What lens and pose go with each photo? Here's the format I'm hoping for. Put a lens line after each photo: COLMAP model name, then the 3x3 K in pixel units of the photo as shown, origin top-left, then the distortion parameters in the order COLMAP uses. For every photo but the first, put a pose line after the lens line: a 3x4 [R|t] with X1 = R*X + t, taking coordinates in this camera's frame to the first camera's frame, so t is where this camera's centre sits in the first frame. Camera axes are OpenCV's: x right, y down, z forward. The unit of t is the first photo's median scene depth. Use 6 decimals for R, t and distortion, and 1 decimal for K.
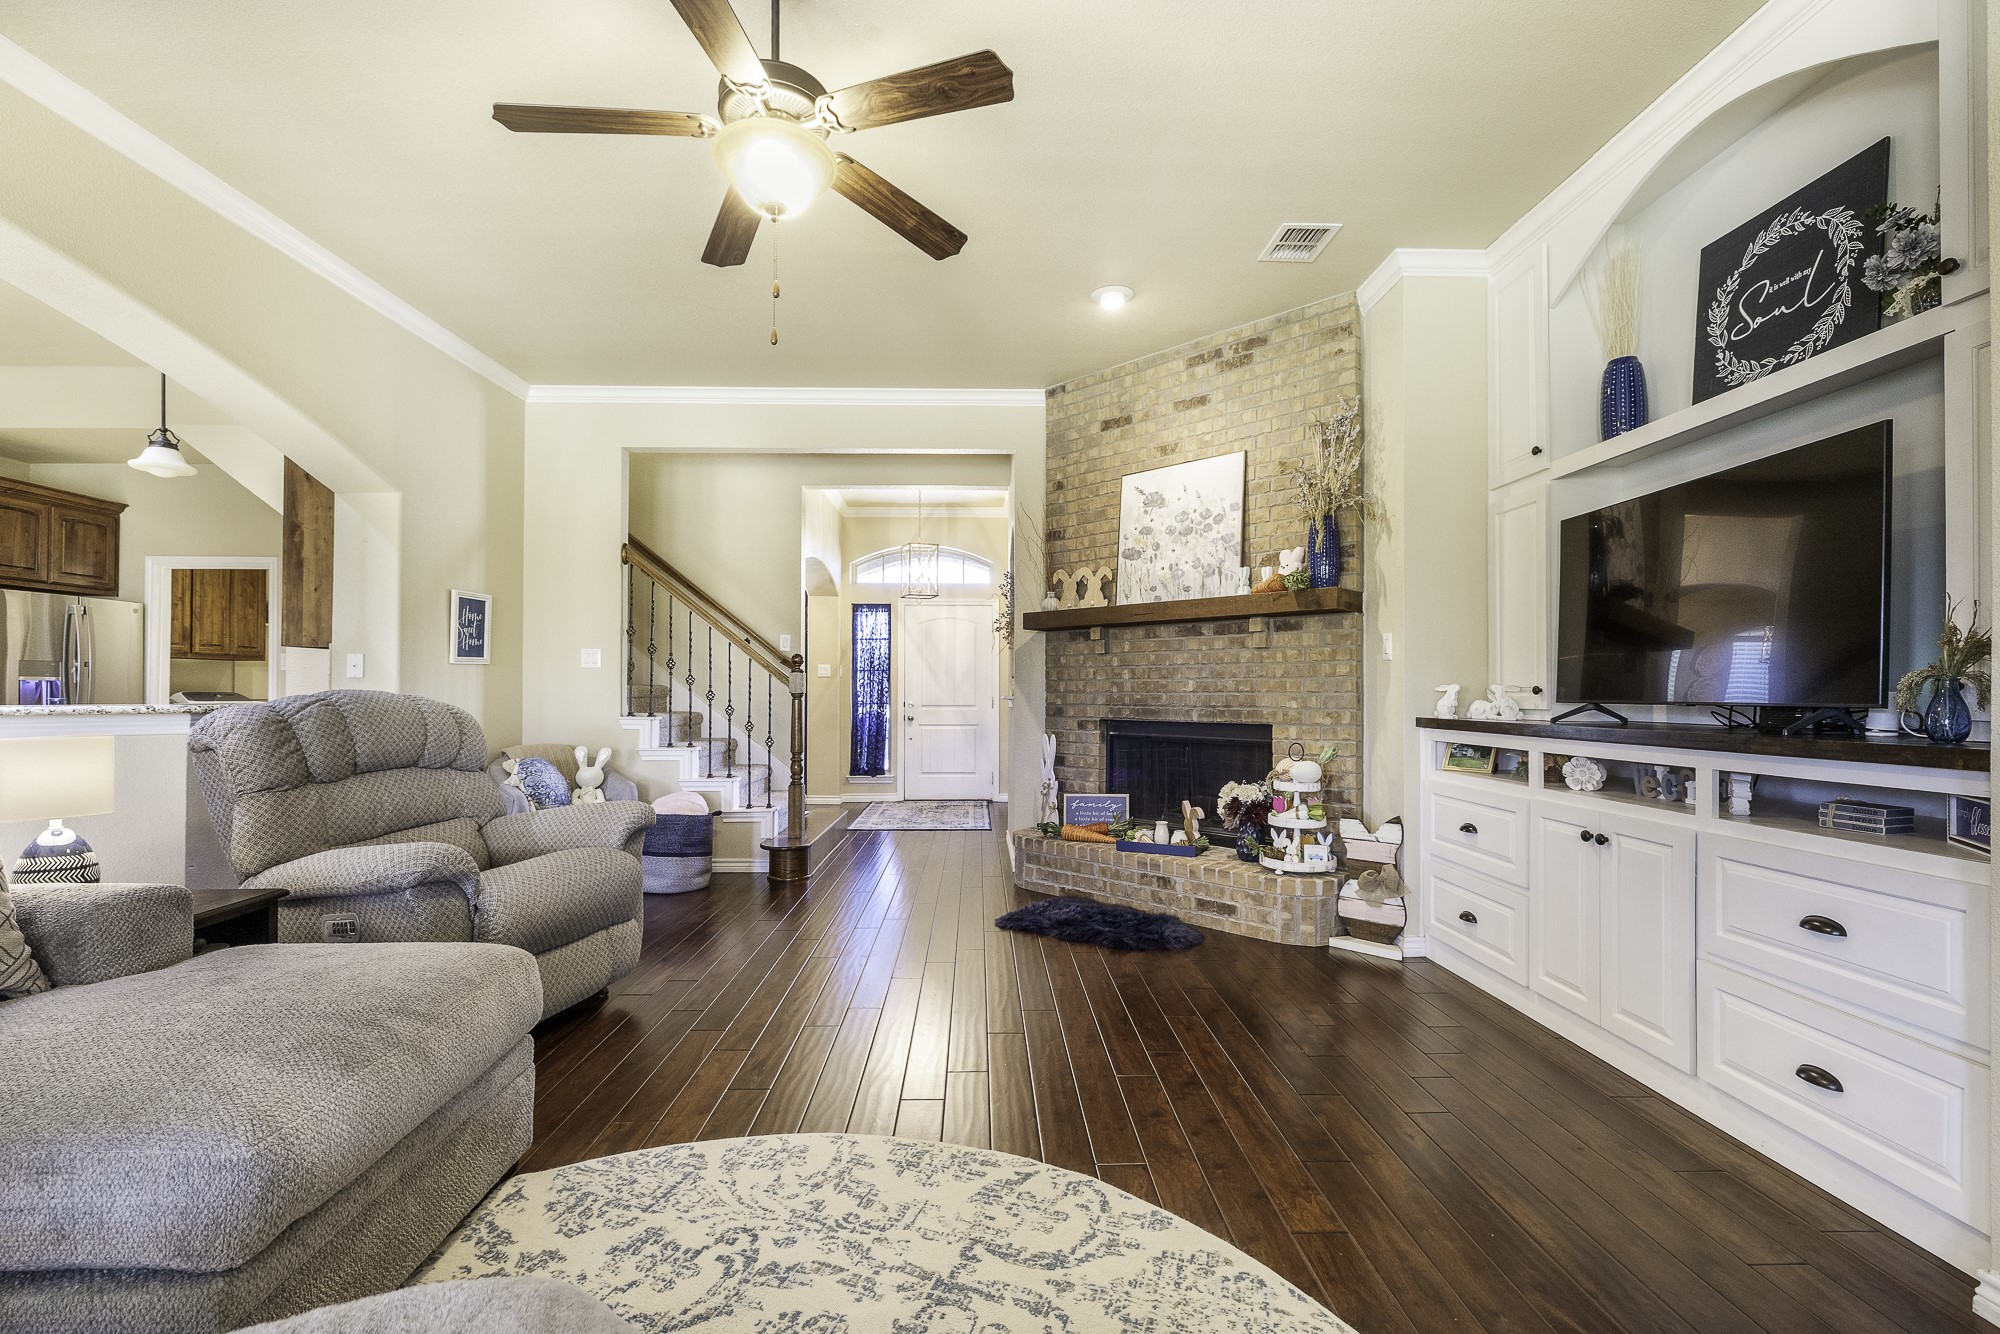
lens RADIAL K [[853.5, 0, 994.3], [0, 853.5, 687.8], [0, 0, 1]] dist [-0.002358, 0.001146]
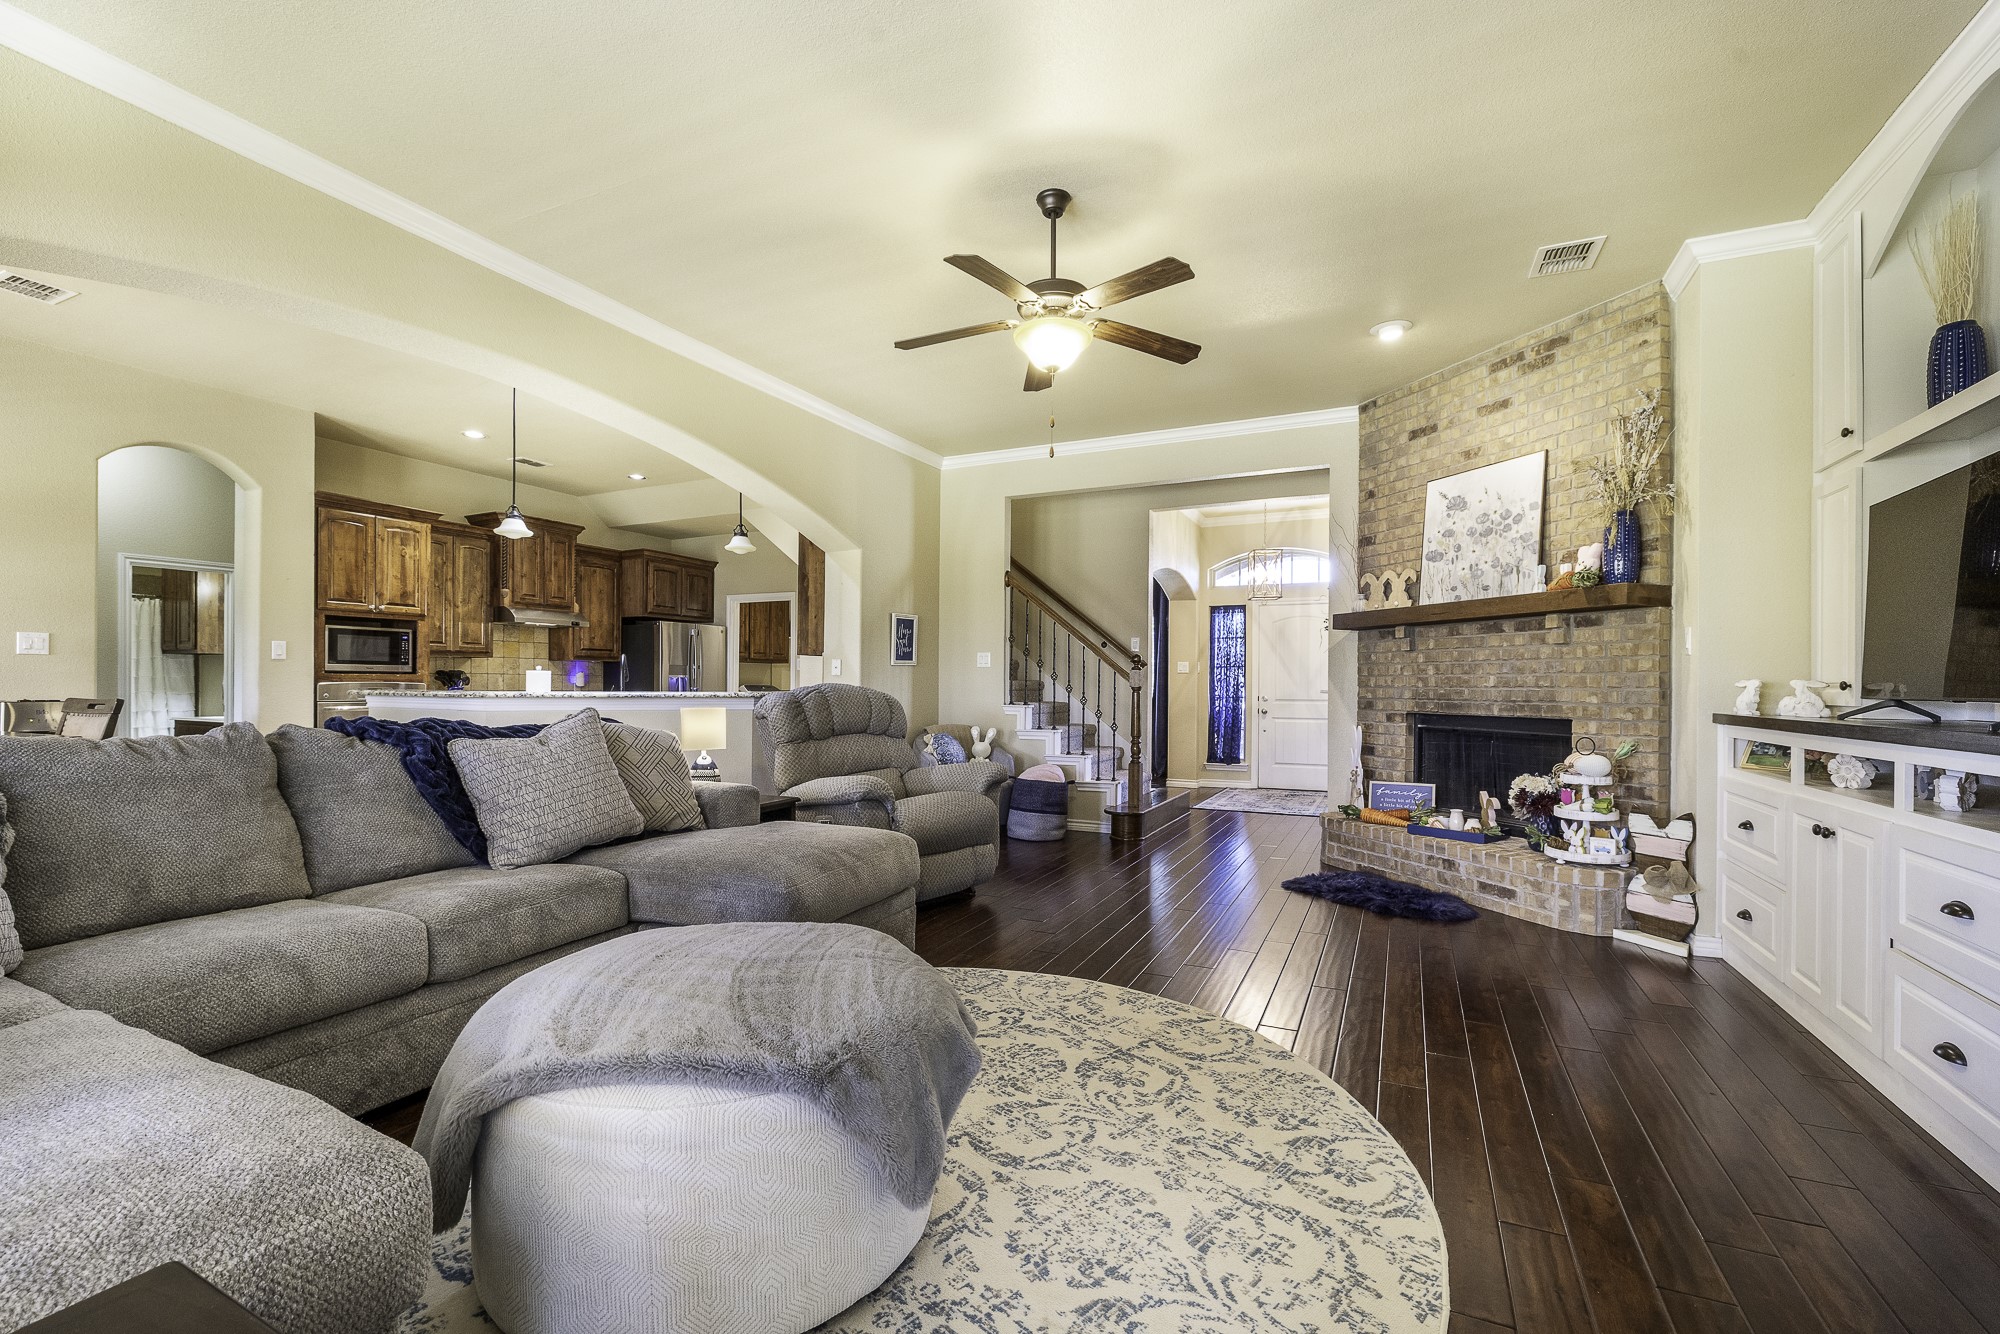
lens RADIAL K [[853.5, 0, 1004.7], [0, 853.5, 688.1], [0, 0, 1]] dist [-0.002358, 0.001146]
pose [[0.896890, 0.004465, -0.442231, 0.170654], [-0.001812, 0.999978, 0.006420, 0.000661], [0.442250, -0.004957, 0.896878, -0.203966]]
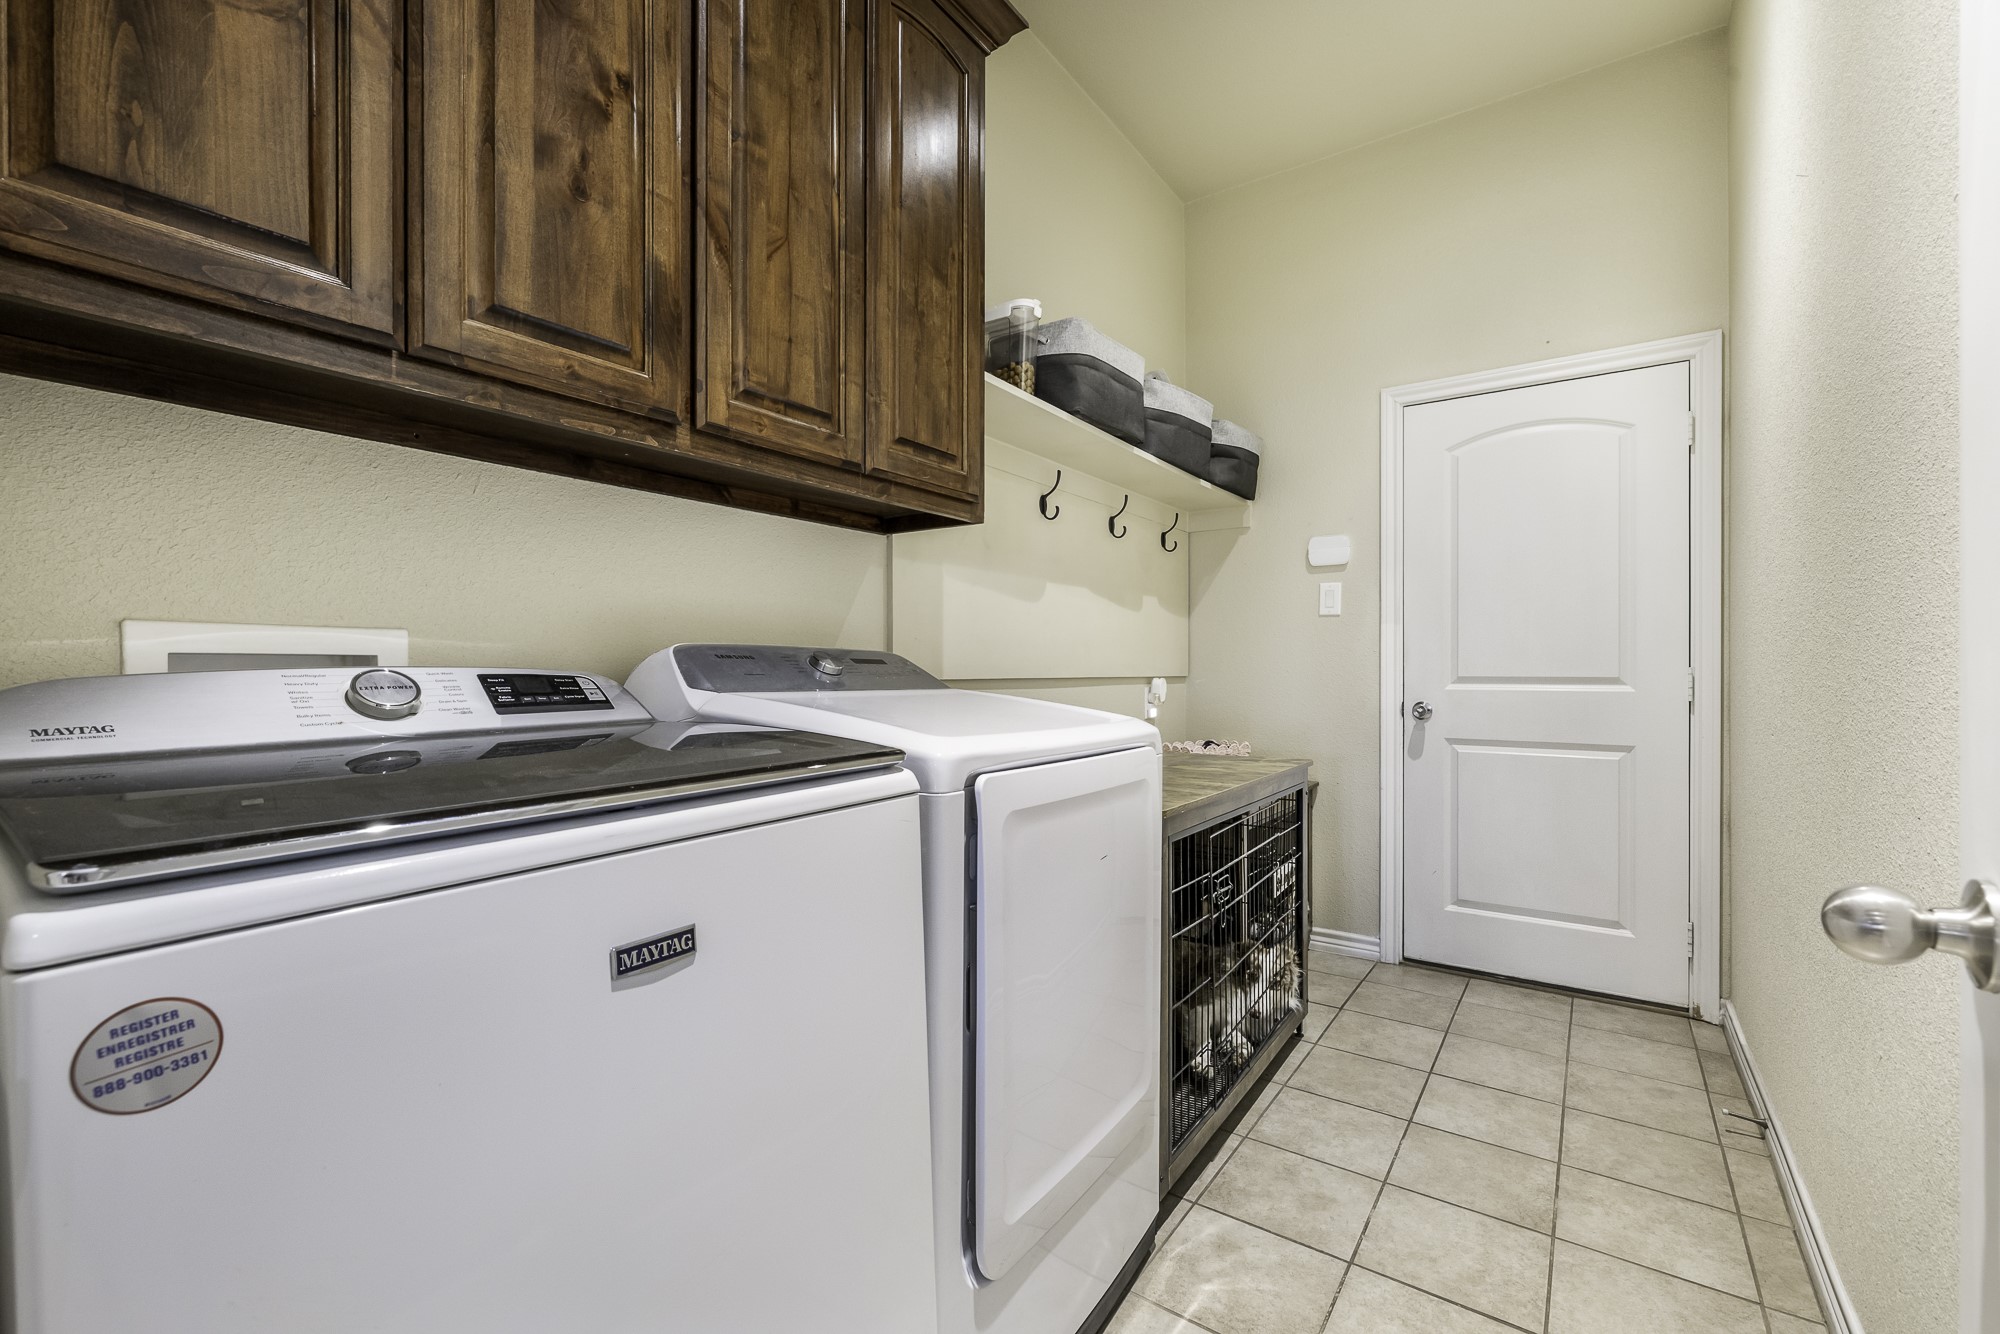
lens RADIAL K [[853.5, 0, 990.0], [0, 853.5, 669.5], [0, 0, 1]] dist [-0.002358, 0.001146]
pose [[0.798211, -0.000960, -0.602377, -1.290661], [0.002468, 0.999996, 0.001676, 0.018174], [0.602373, -0.002825, 0.798210, 1.473594]]
